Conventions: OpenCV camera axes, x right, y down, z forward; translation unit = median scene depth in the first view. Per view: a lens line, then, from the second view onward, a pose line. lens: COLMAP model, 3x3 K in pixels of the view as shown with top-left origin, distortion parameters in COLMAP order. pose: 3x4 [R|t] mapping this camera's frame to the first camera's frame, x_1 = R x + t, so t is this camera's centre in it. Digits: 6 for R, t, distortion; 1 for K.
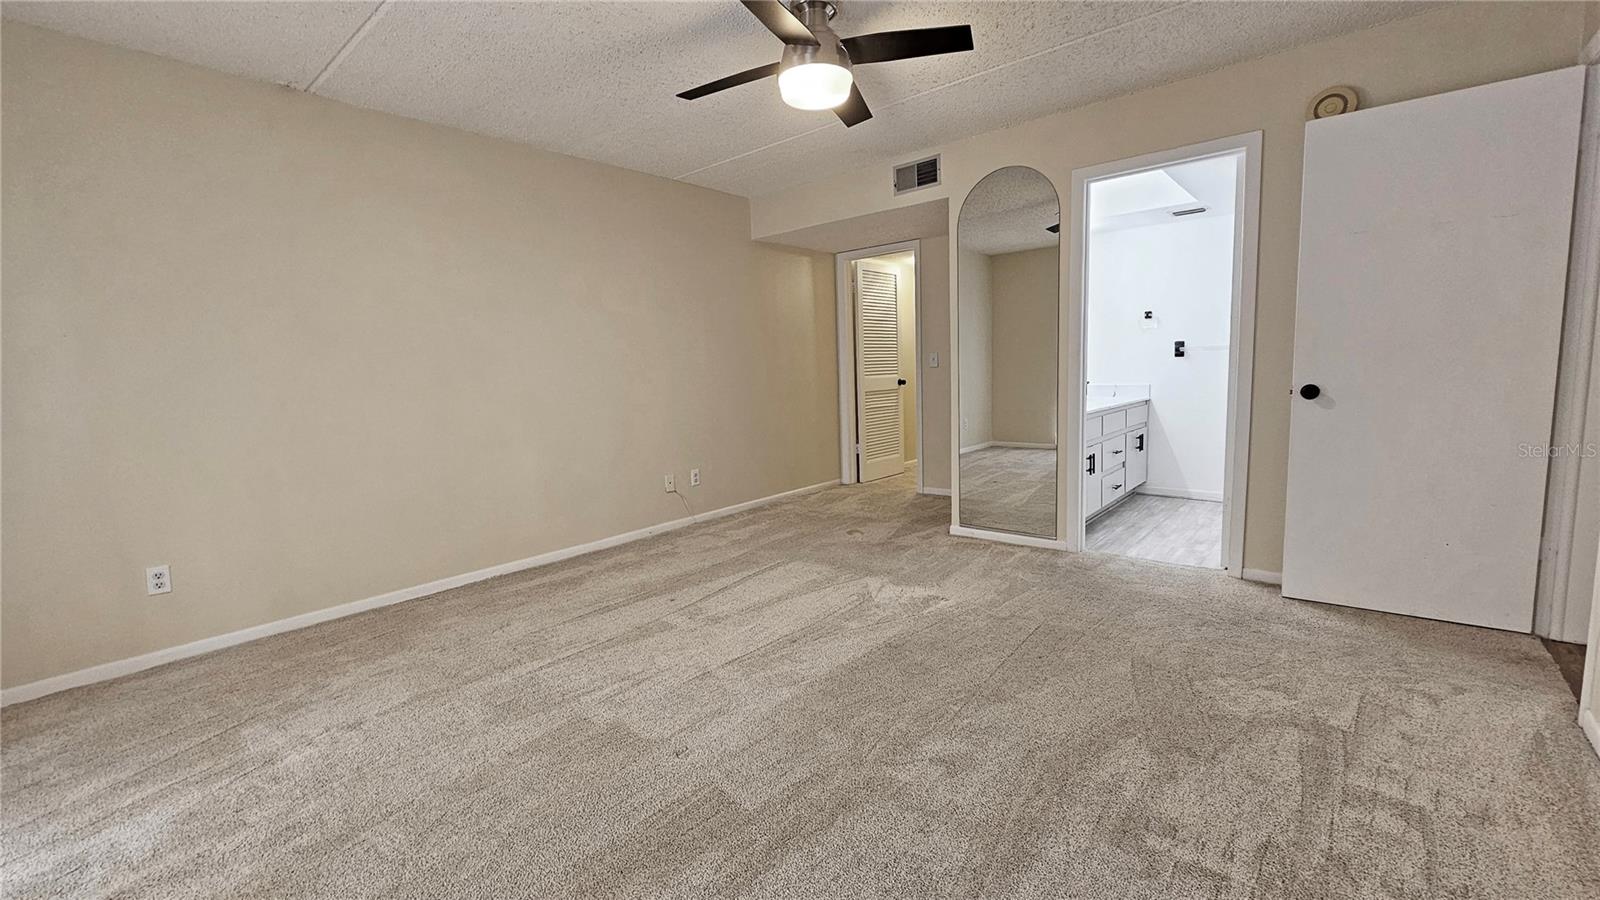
lens RADIAL K [[650.6, 0, 801.0], [0, 650.6, 450.8], [0, 0, 1]] dist [-0.007901, 0.000295]
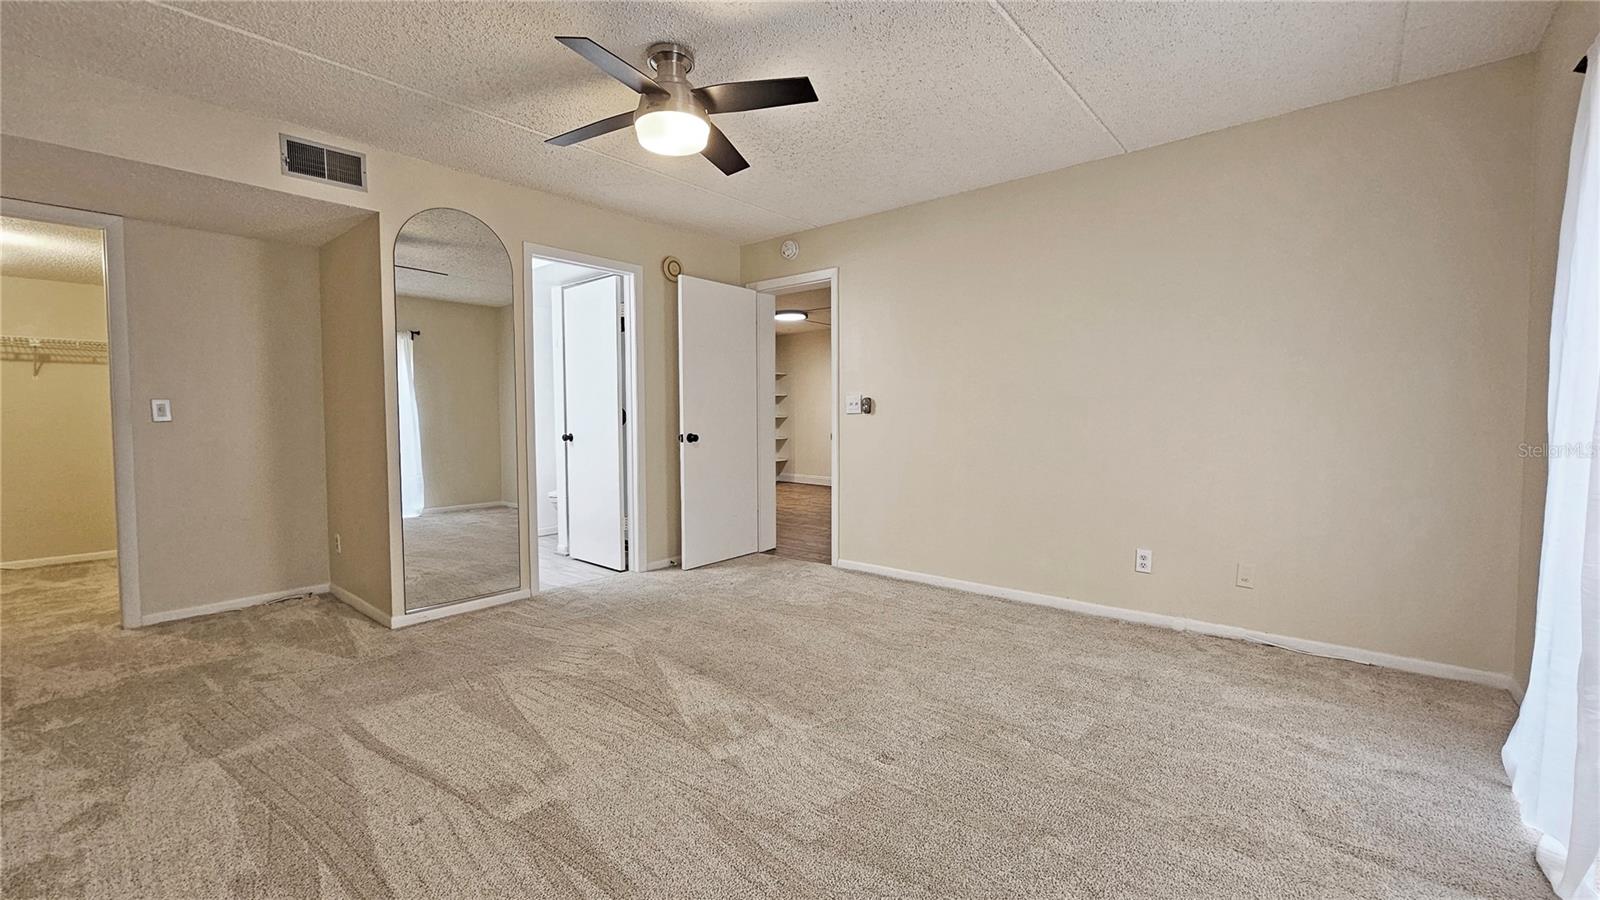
lens RADIAL K [[650.6, 0, 799.7], [0, 650.6, 452.6], [0, 0, 1]] dist [-0.007901, 0.000295]
pose [[-0.011590, -0.021379, 0.999704, -0.687721], [0.131082, 0.991111, 0.022715, -0.045407], [-0.991304, 0.131306, -0.008685, 0.597750]]
